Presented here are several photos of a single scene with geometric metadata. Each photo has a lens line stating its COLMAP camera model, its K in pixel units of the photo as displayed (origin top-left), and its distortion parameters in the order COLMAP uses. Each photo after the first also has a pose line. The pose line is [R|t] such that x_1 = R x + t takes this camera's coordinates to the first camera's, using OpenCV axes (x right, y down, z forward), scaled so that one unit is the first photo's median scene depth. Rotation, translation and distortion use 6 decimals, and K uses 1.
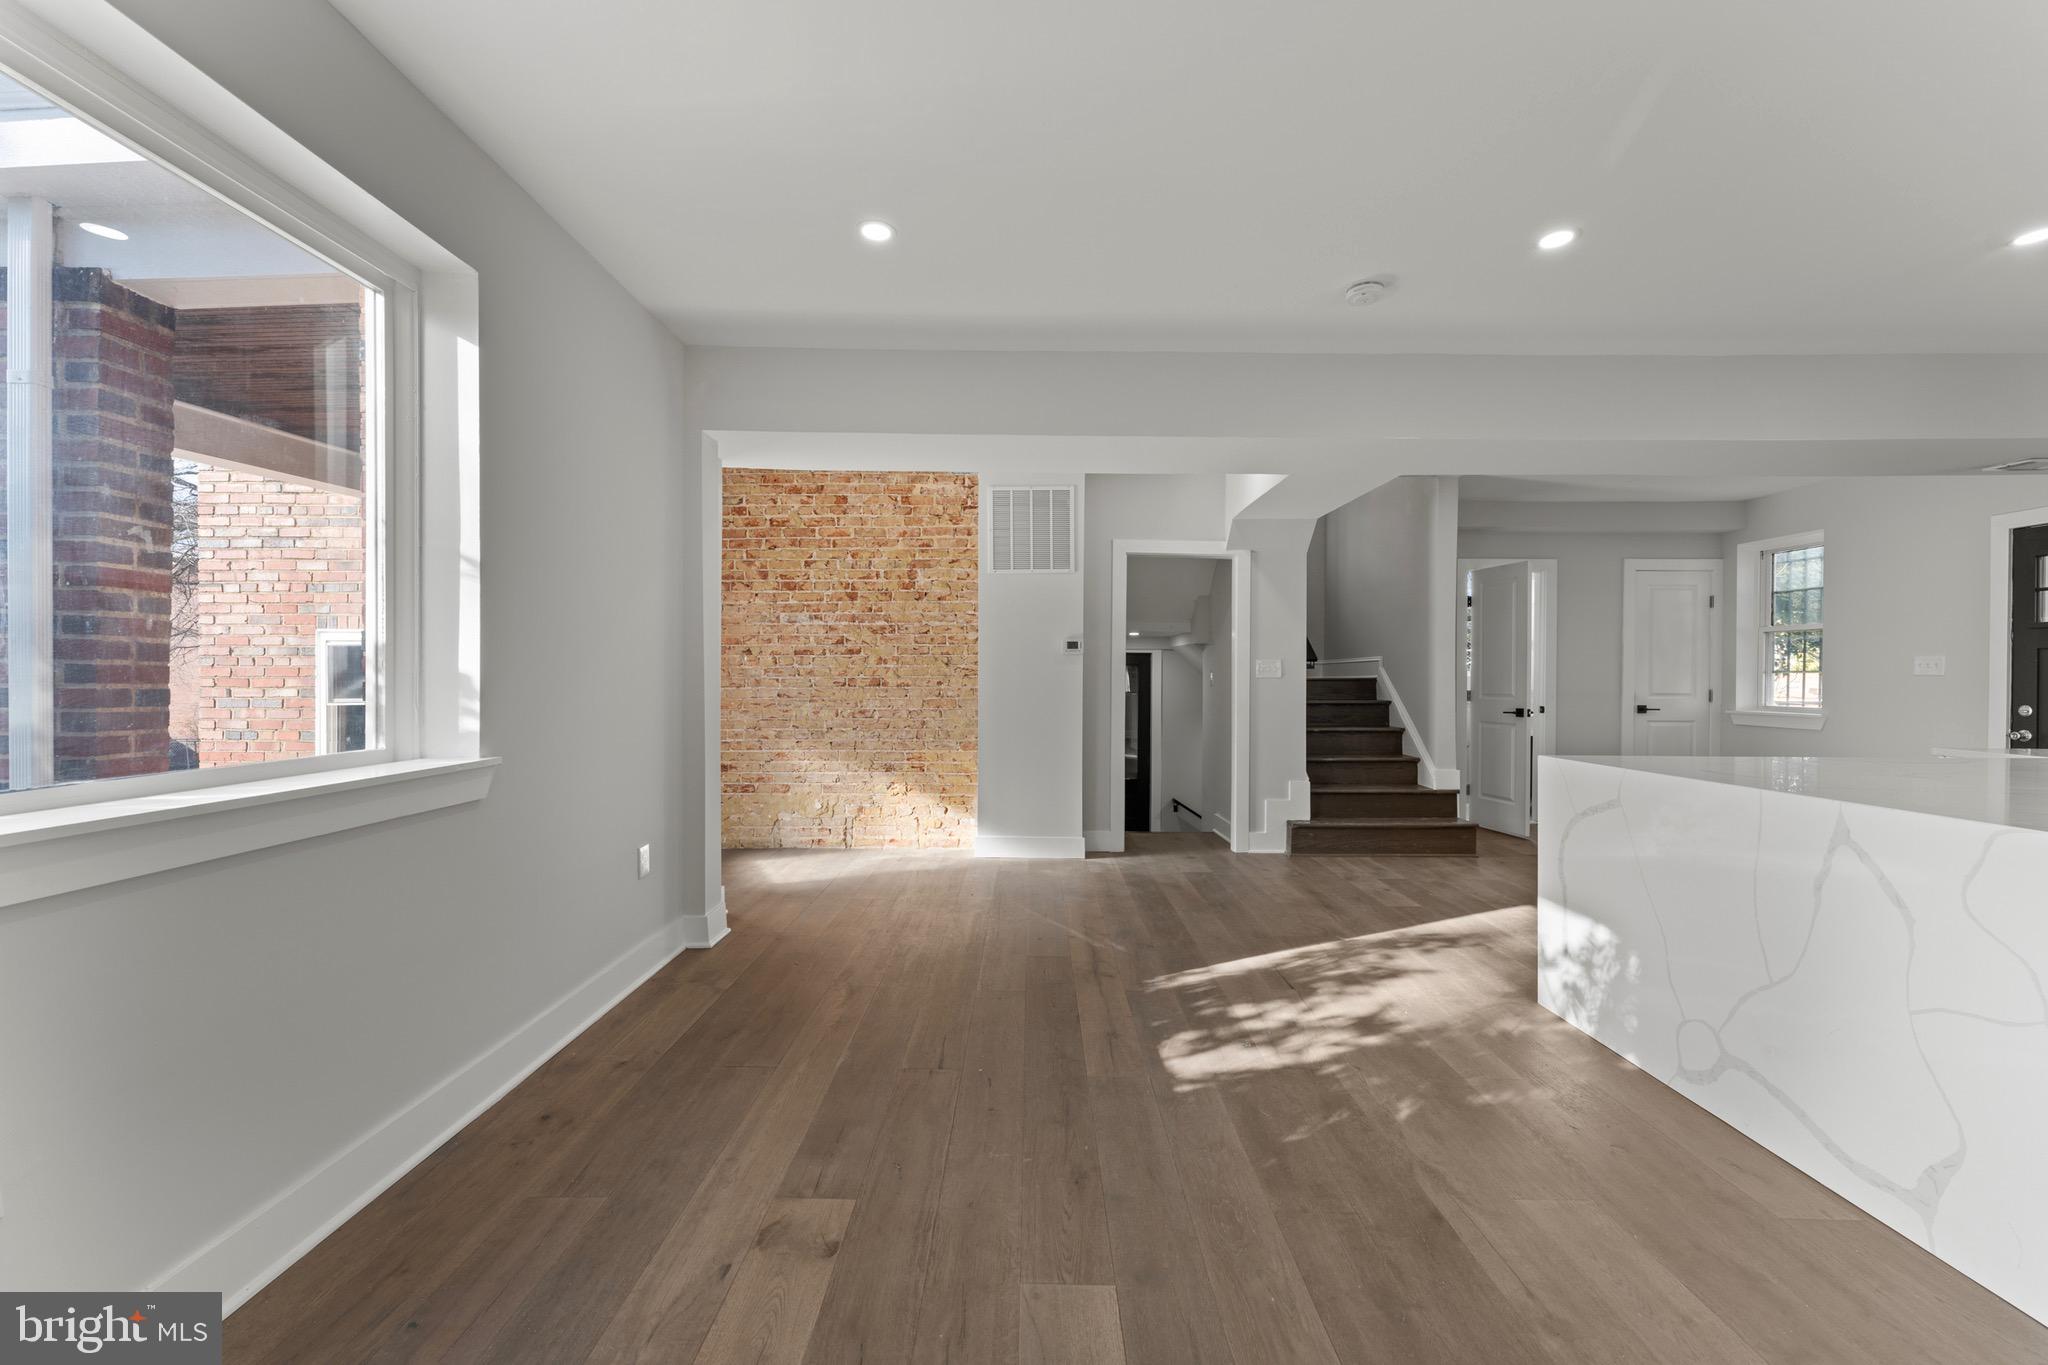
lens RADIAL K [[816.8, 0, 1020.7], [0, 816.8, 677.4], [0, 0, 1]] dist [0.001959, -0.000597]
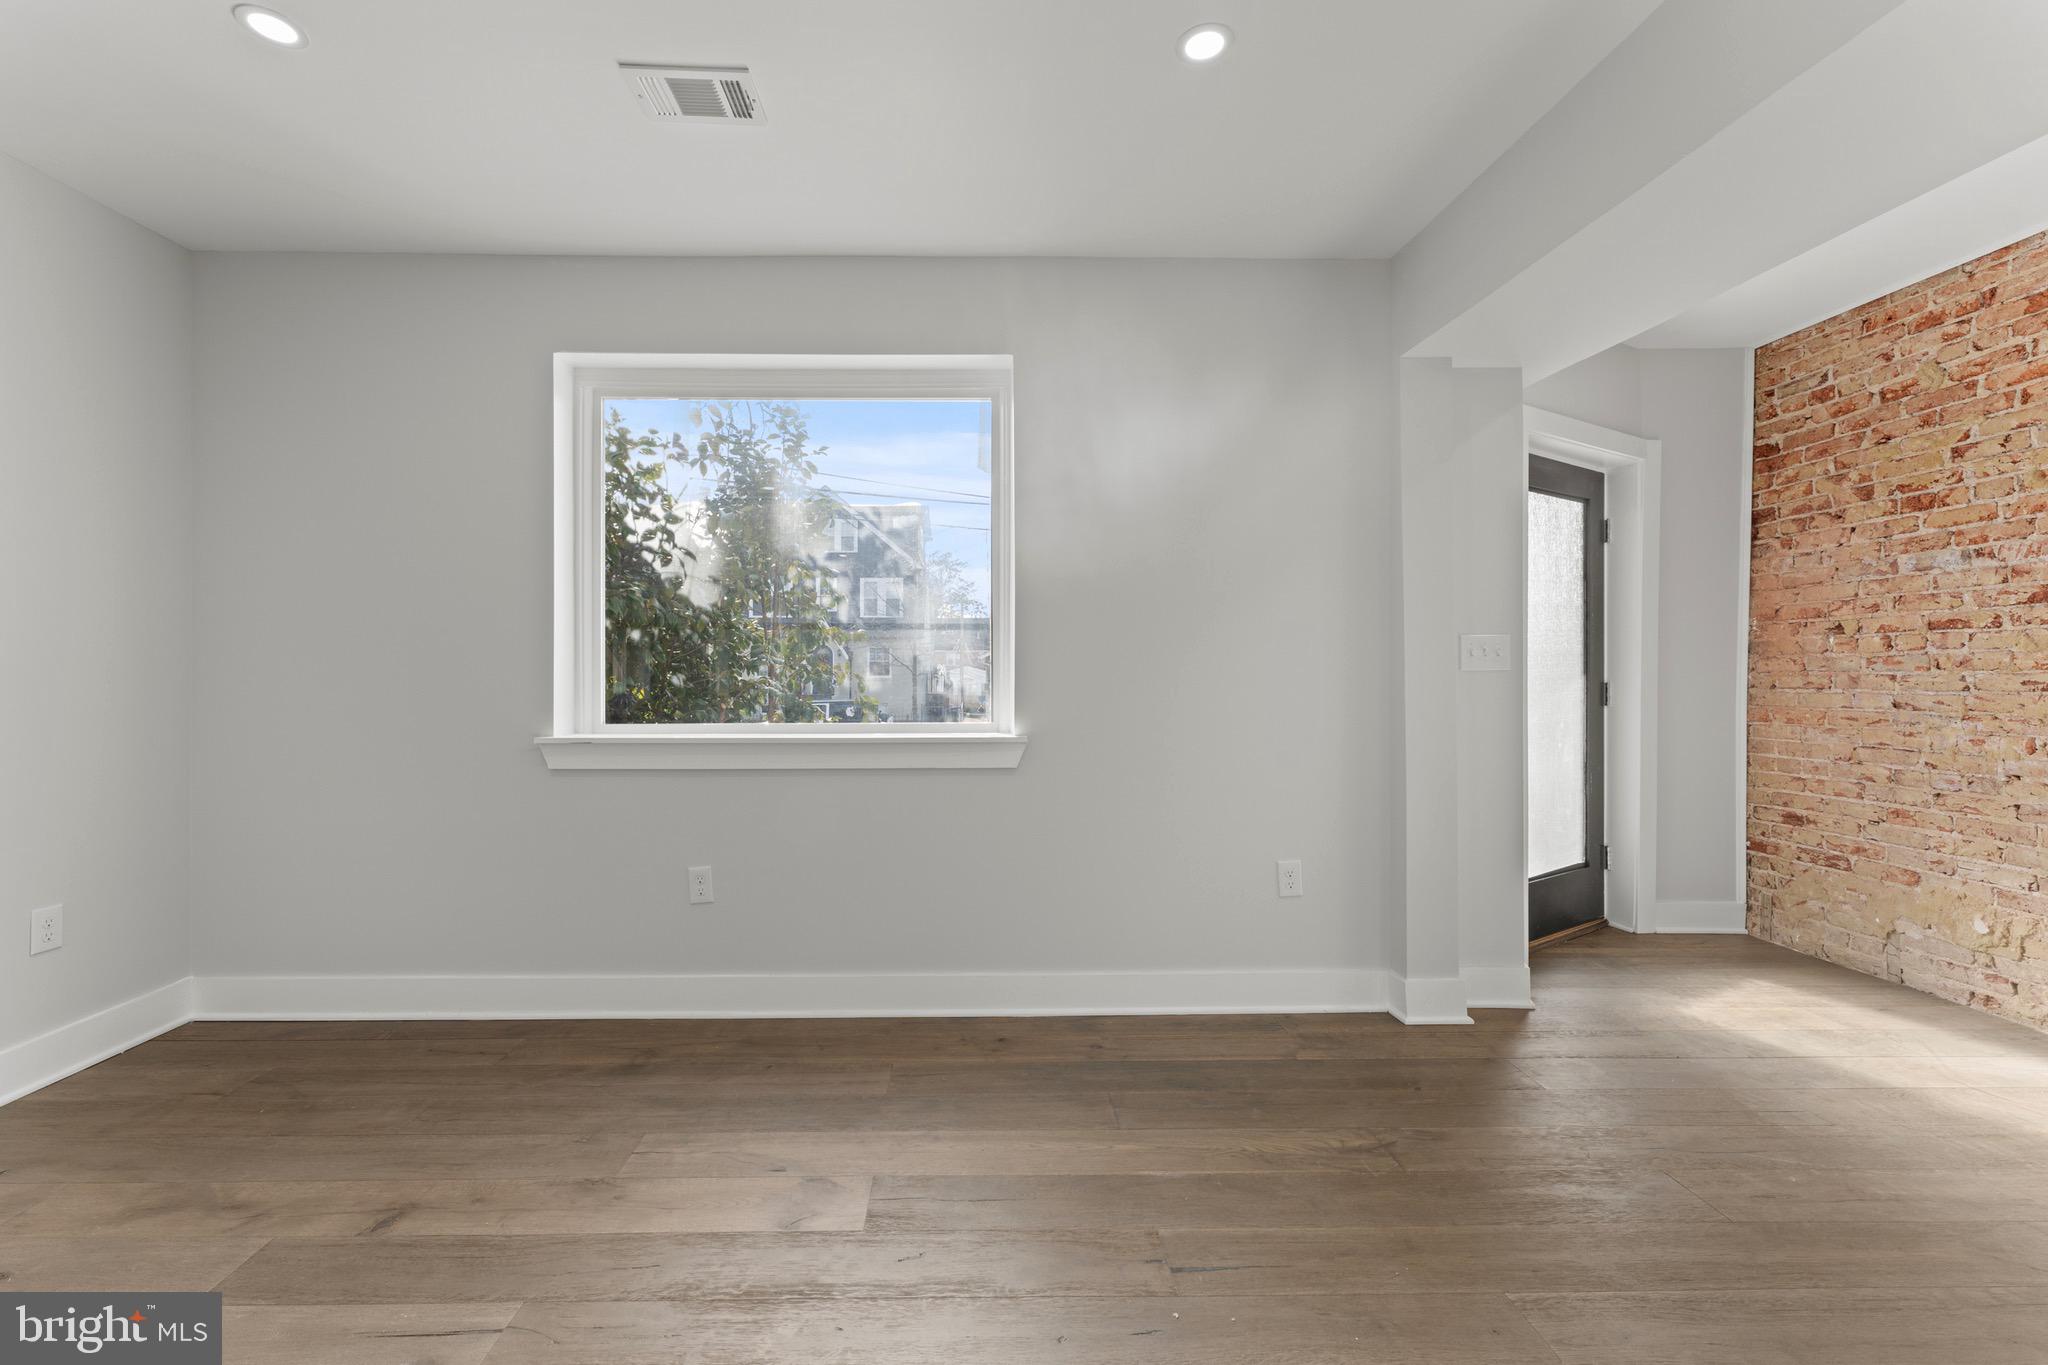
lens RADIAL K [[816.8, 0, 983.2], [0, 816.8, 672.0], [0, 0, 1]] dist [0.001959, -0.000597]
pose [[0.019997, -0.004175, -0.999791, 0.244216], [0.000027, 0.999991, -0.004175, 0.001732], [0.999800, 0.000056, 0.019997, 0.373247]]
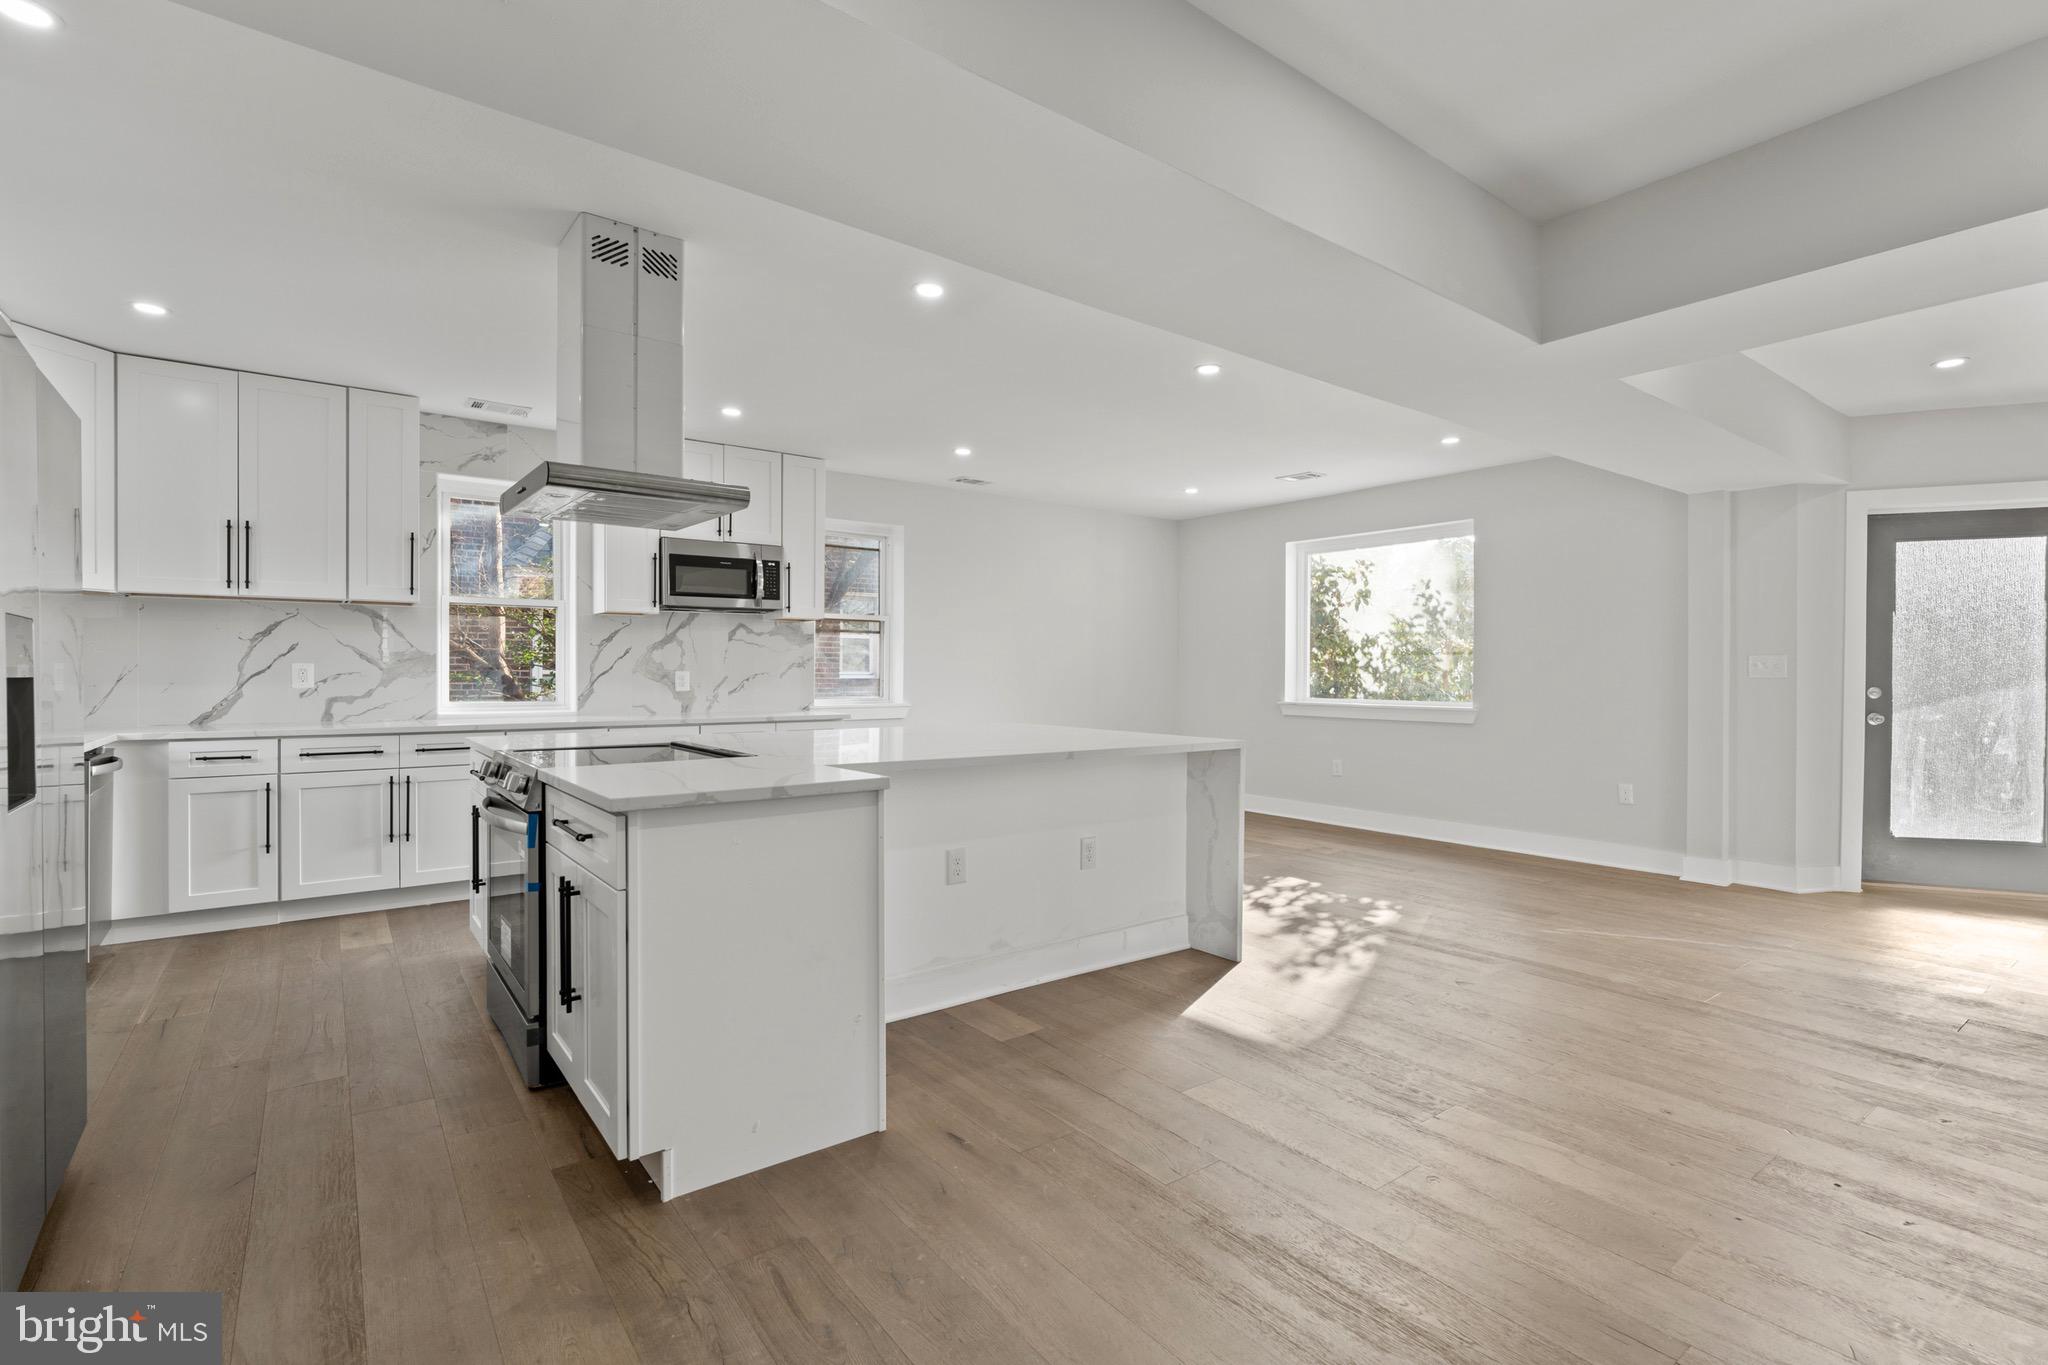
lens RADIAL K [[944.1, 0, 1029.3], [0, 944.1, 677.1], [0, 0, 1]] dist [-0.002686, -0.000061]
pose [[-0.789798, -0.006638, -0.613331, 0.898795], [-0.010344, 0.999943, 0.002498, 0.003910], [0.613280, 0.008318, -0.789822, 0.996821]]
